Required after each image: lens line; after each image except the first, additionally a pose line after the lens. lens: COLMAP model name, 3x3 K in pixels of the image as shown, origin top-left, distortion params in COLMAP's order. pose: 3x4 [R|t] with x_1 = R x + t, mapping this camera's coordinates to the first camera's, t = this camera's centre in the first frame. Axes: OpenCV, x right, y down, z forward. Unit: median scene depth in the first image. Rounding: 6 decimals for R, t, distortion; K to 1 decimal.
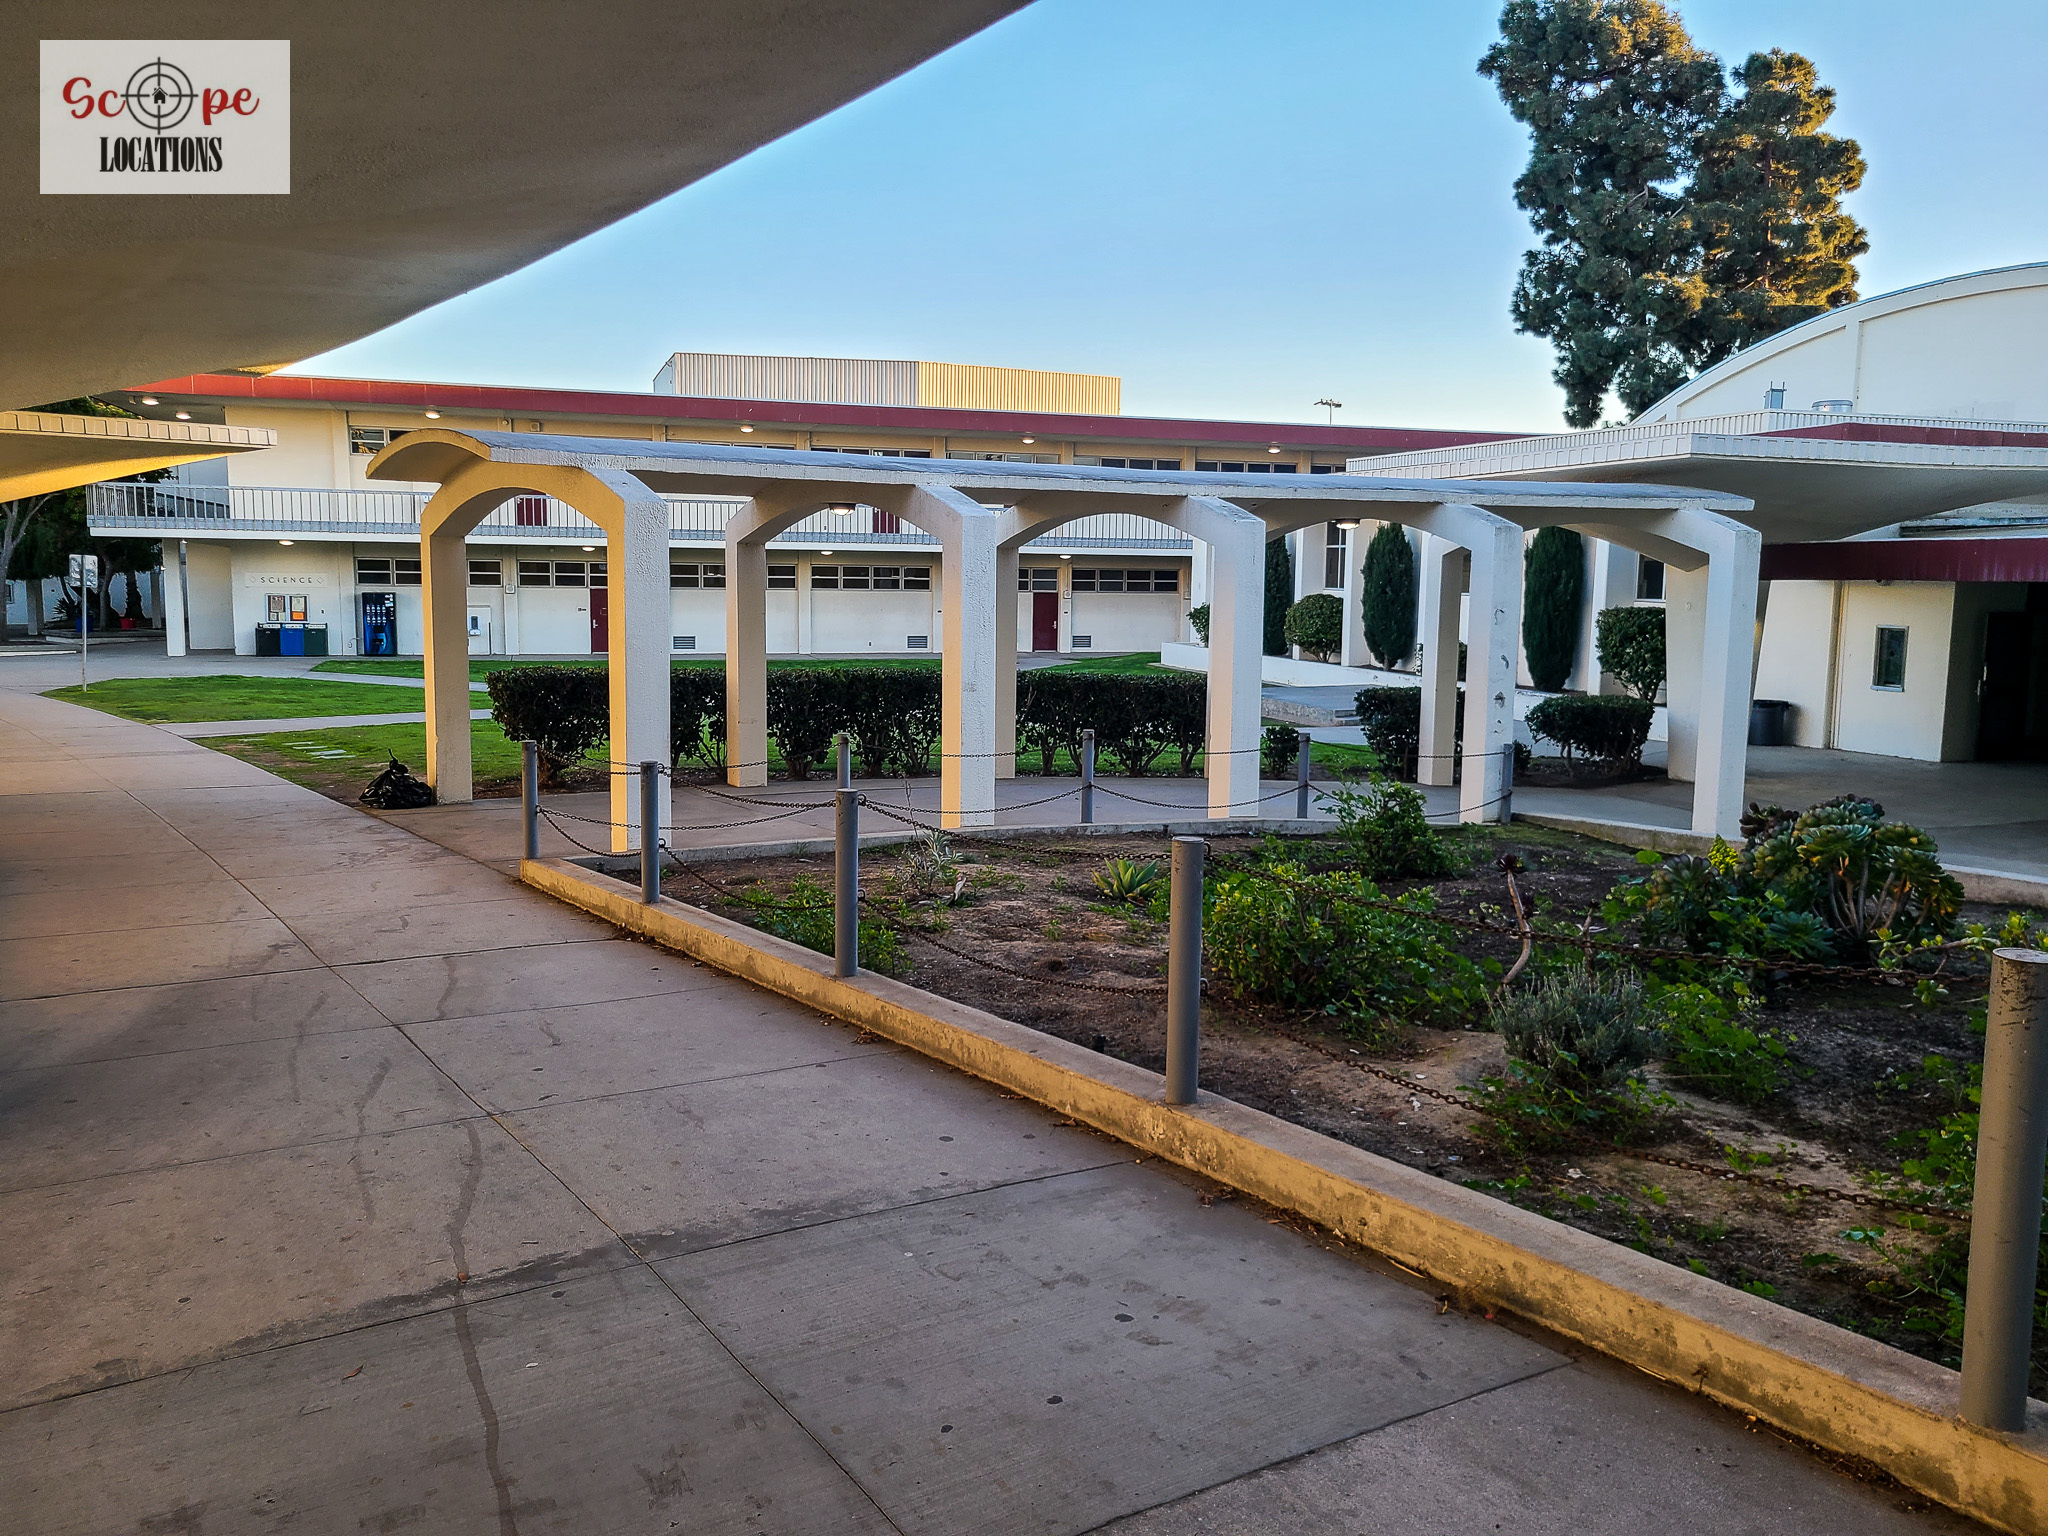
lens RADIAL K [[1539.6, 0, 1021.2], [0, 1539.6, 738.6], [0, 0, 1]] dist [0.048968, -0.027260]
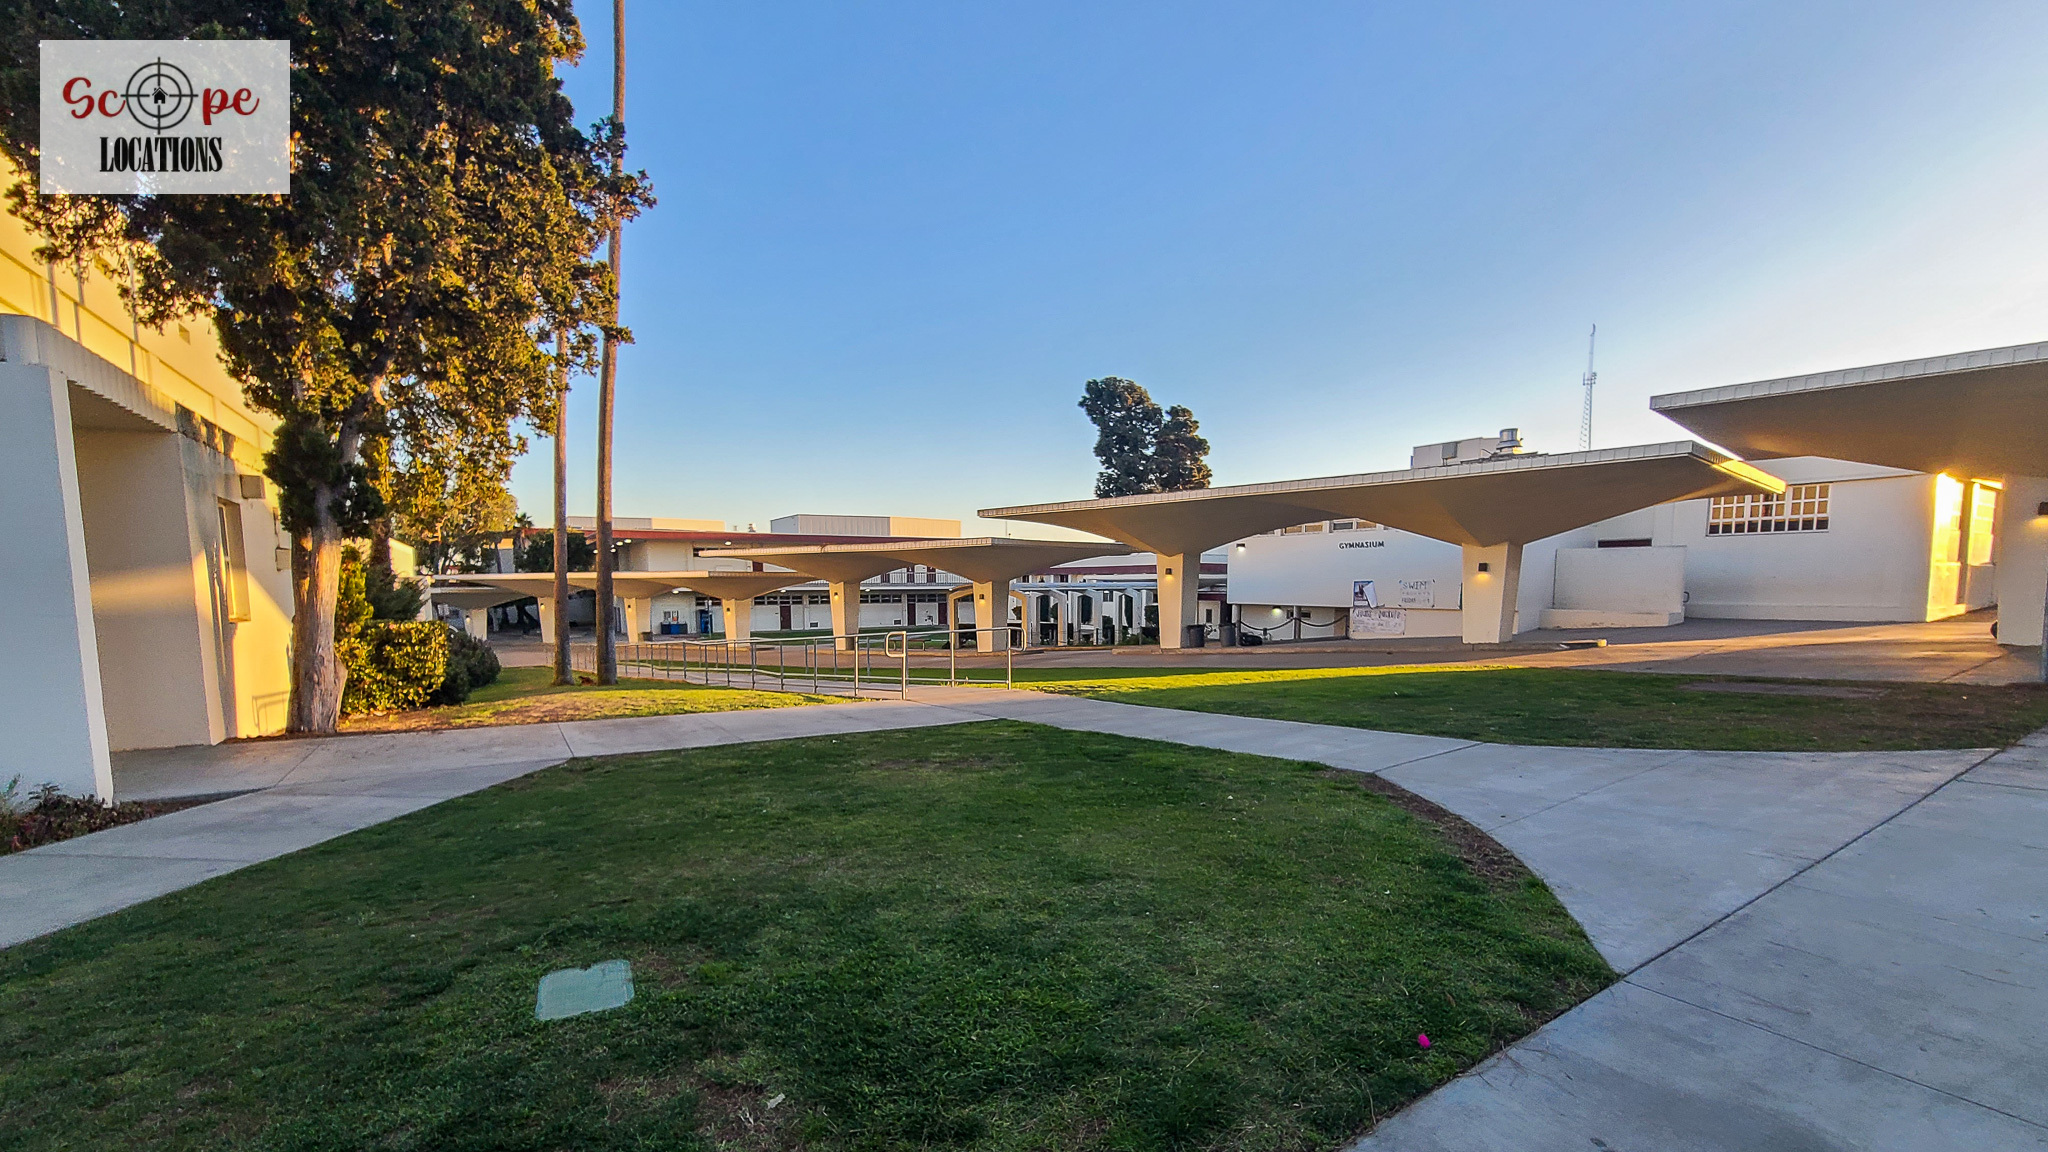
lens RADIAL K [[840.7, 0, 1032.7], [0, 840.7, 670.6], [0, 0, 1]] dist [-0.003107, -0.002183]
pose [[0.966112, -0.043655, 0.254406, -0.235007], [0.045192, 0.998978, -0.000197, 0.035101], [-0.254137, 0.011688, 0.967098, -0.515052]]
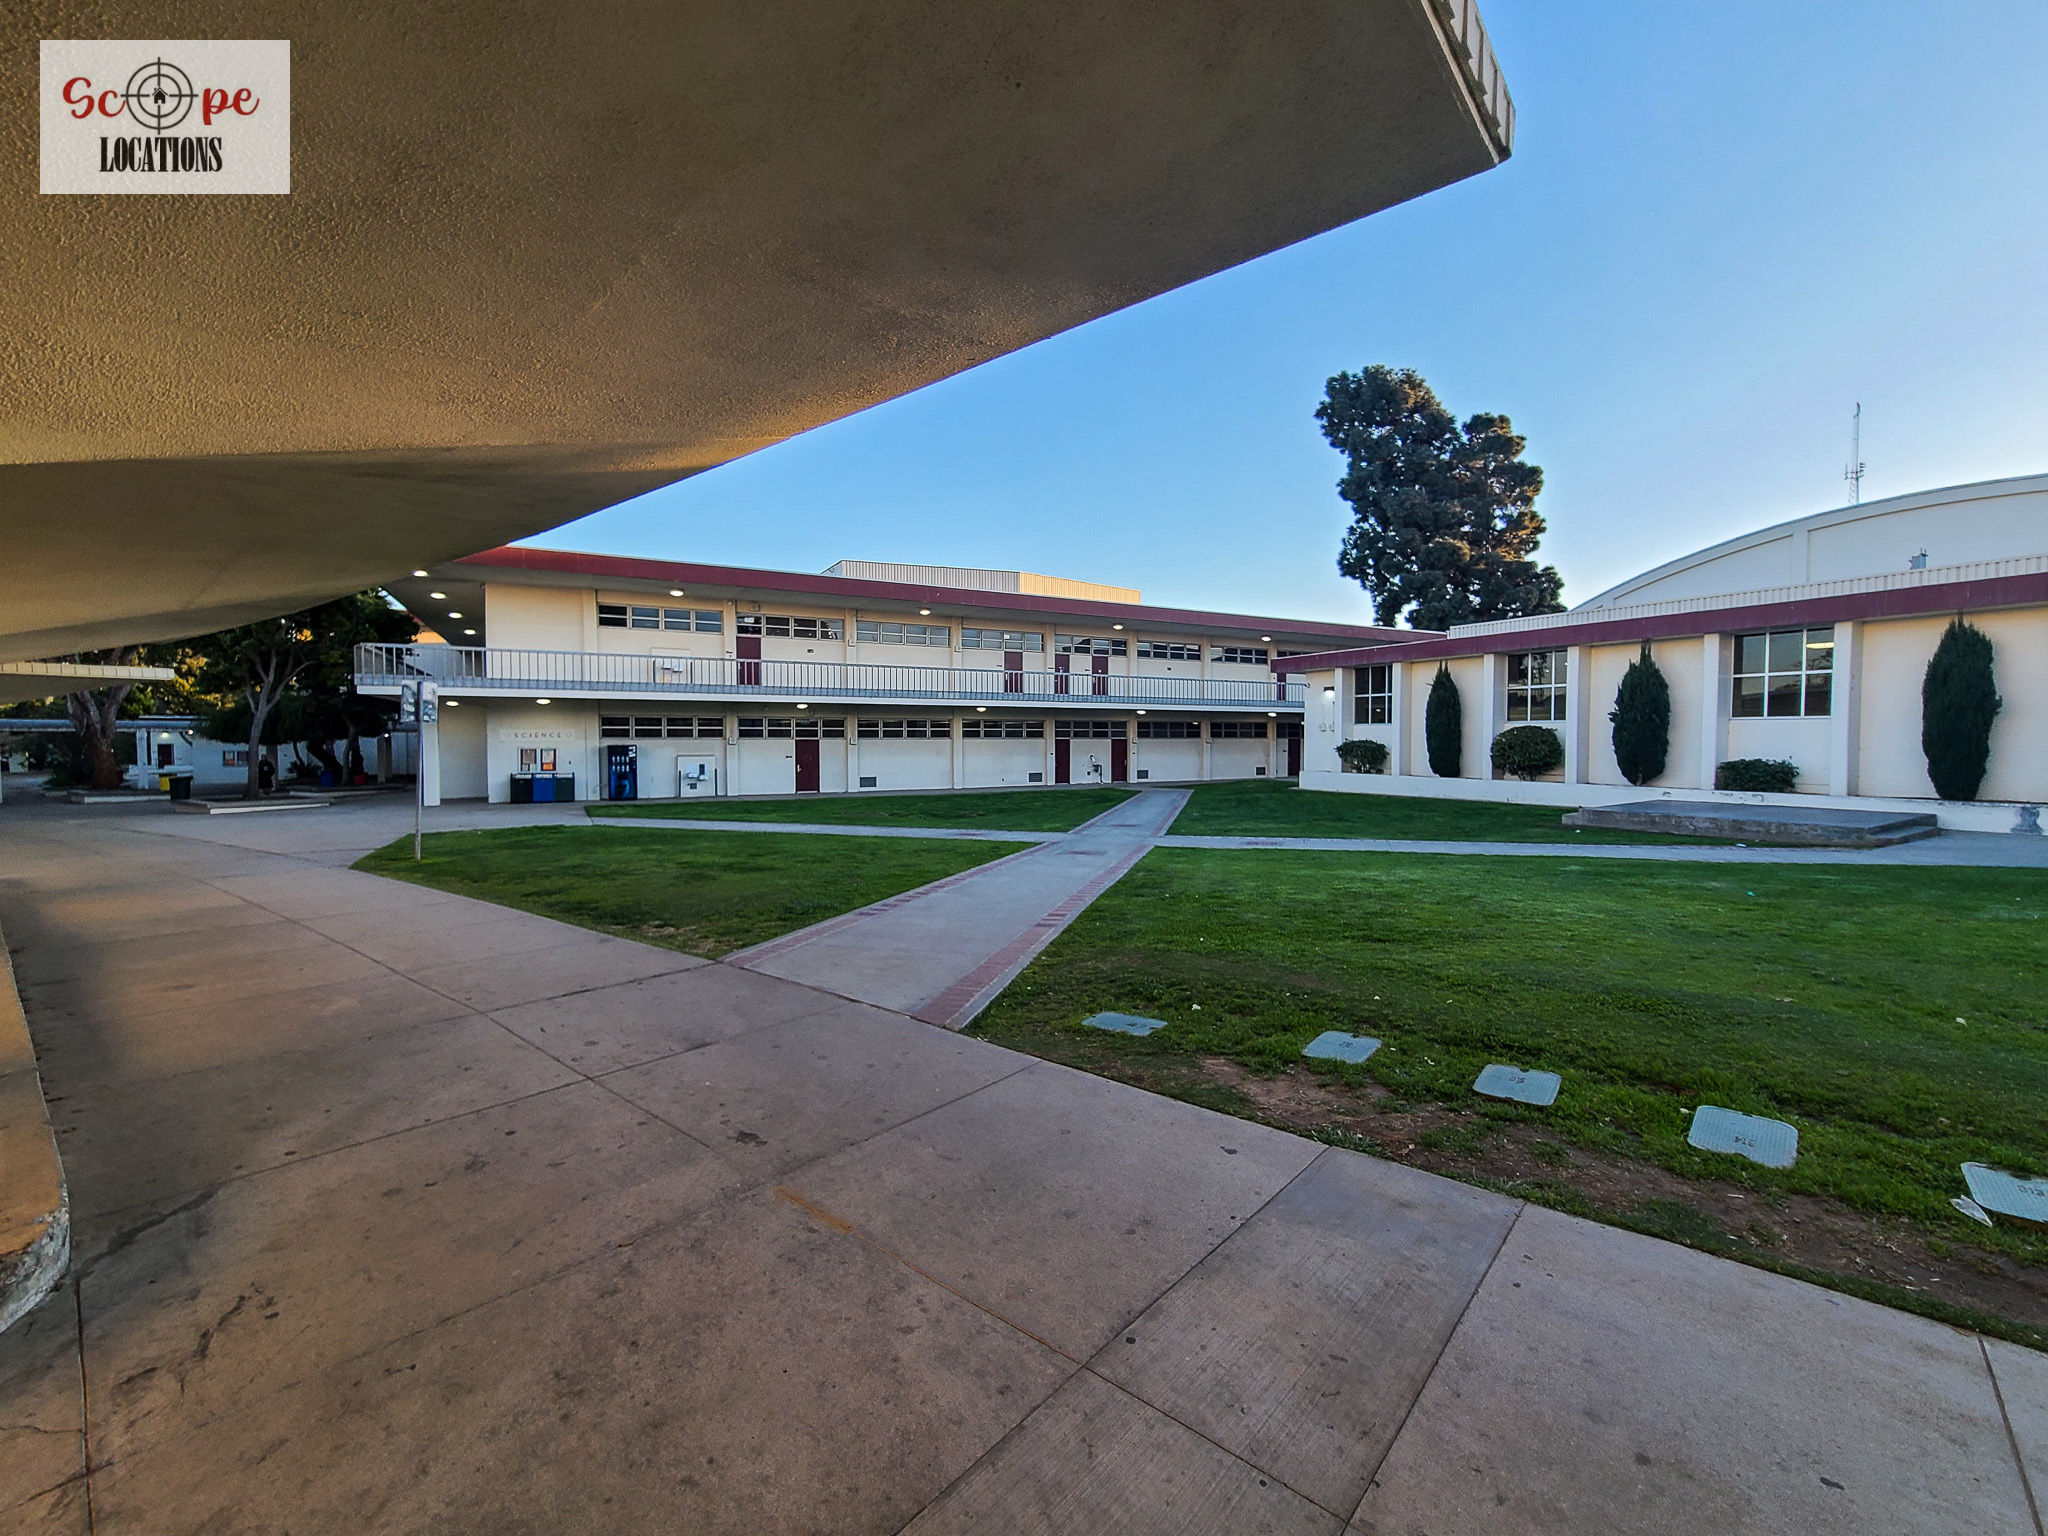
lens RADIAL K [[842.0, 0, 1027.5], [0, 842.0, 760.9], [0, 0, 1]] dist [-0.003143, -0.001454]
pose [[0.981568, -0.019695, 0.190096, -0.229663], [0.035796, 0.996019, -0.081641, -0.019863], [-0.187731, 0.086941, 0.978365, 0.322358]]
